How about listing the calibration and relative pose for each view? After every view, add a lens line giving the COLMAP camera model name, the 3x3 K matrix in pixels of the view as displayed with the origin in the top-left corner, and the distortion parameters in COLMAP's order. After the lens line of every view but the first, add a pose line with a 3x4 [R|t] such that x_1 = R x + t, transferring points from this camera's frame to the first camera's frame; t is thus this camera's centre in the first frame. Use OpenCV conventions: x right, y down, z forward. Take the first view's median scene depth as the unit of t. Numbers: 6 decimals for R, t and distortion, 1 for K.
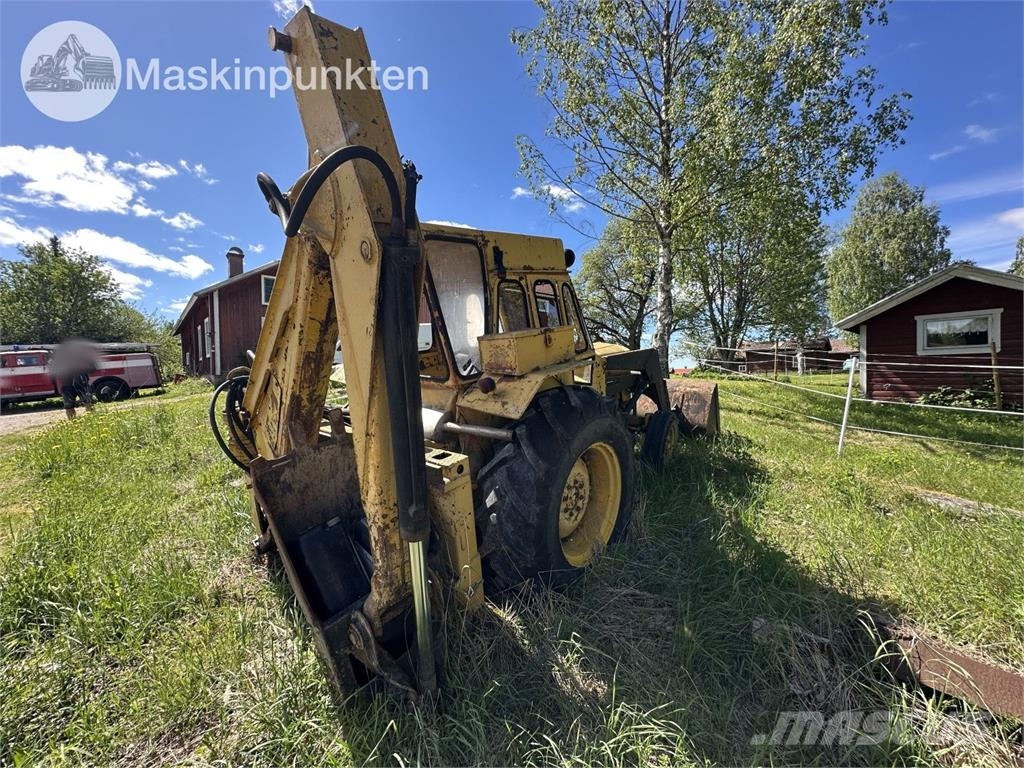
lens RADIAL K [[408.6, 0, 509.8], [0, 408.6, 383.5], [0, 0, 1]] dist [-0.003244, 0.000305]
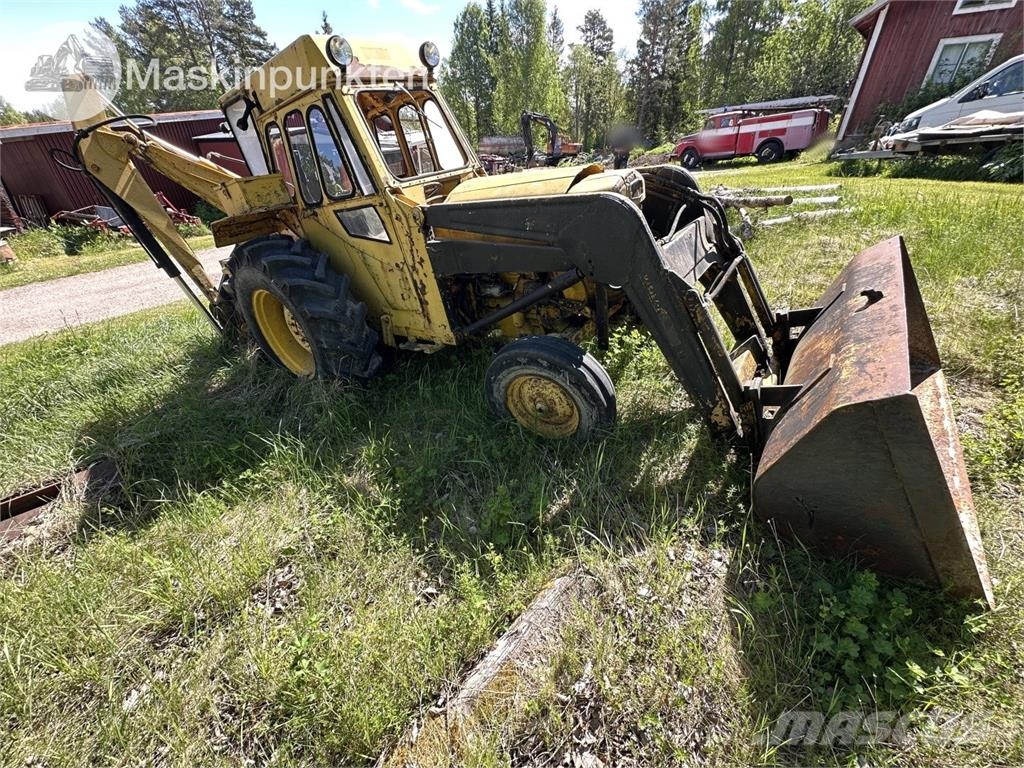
lens RADIAL K [[405.4, 0, 509.8], [0, 405.4, 384.8], [0, 0, 1]] dist [-0.002163, 0.000433]
pose [[0.081052, 0.534050, -0.841559, 1.283754], [-0.005102, 0.844548, 0.535456, -0.228602], [0.996697, -0.039106, 0.071177, 1.440428]]
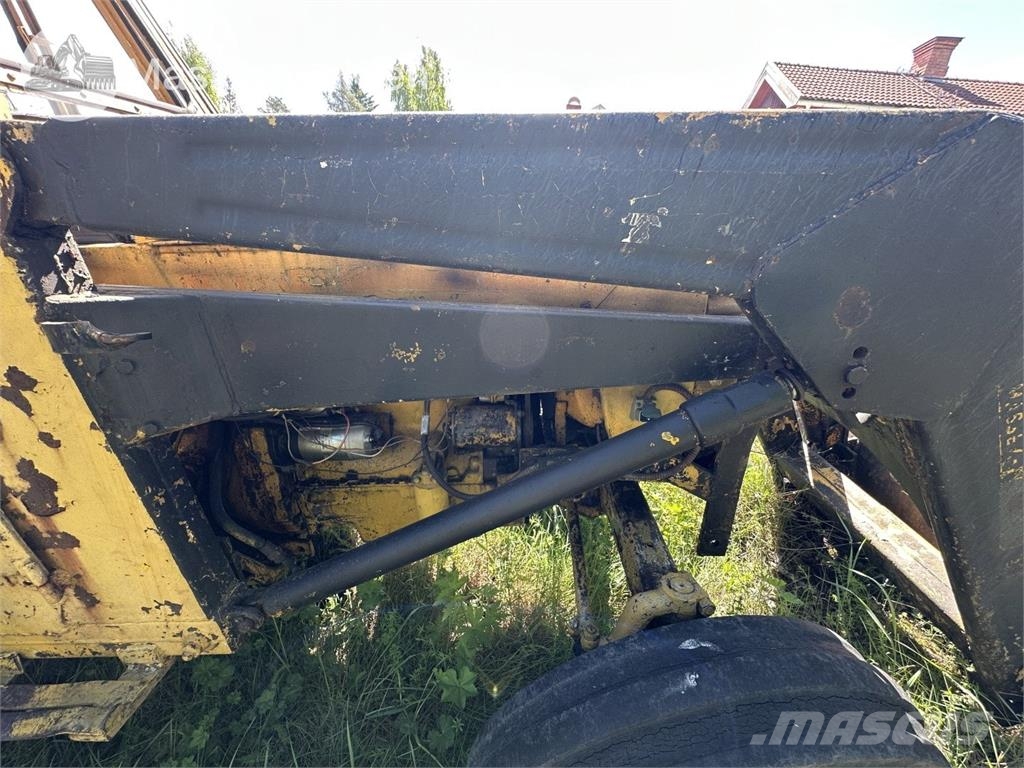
lens RADIAL K [[408.6, 0, 509.8], [0, 408.6, 383.5], [0, 0, 1]] dist [-0.003244, 0.000305]
pose [[0.652119, 0.331406, -0.681844, 0.634482], [-0.127427, 0.934511, 0.332341, -0.069047], [0.747331, -0.129841, 0.651643, 1.367170]]
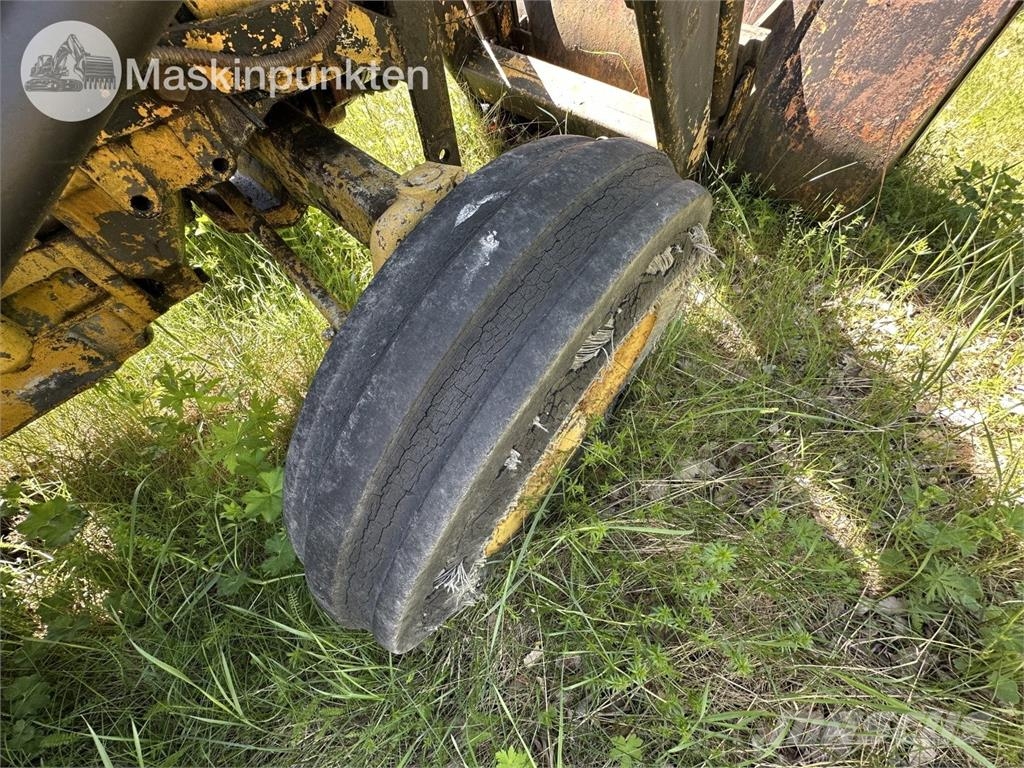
lens RADIAL K [[408.6, 0, 509.8], [0, 408.6, 383.5], [0, 0, 1]] dist [-0.003244, 0.000305]
pose [[0.996879, 0.054029, -0.057558, 0.621042], [0.008443, 0.651954, 0.758212, 0.044346], [0.078490, -0.756331, 0.649463, 1.428201]]
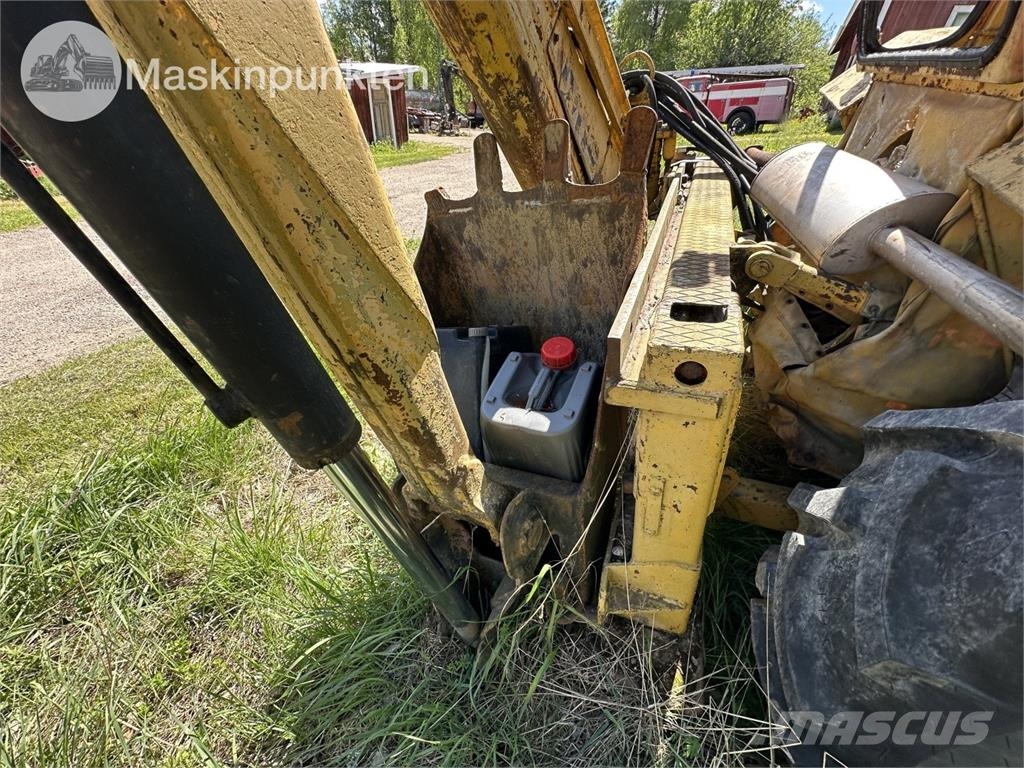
lens RADIAL K [[408.6, 0, 509.8], [0, 408.6, 383.5], [0, 0, 1]] dist [-0.003244, 0.000305]
pose [[0.297872, 0.566355, -0.768449, 0.059381], [-0.070607, 0.815857, 0.573926, 0.029037], [0.951991, -0.116699, 0.283010, 0.529025]]
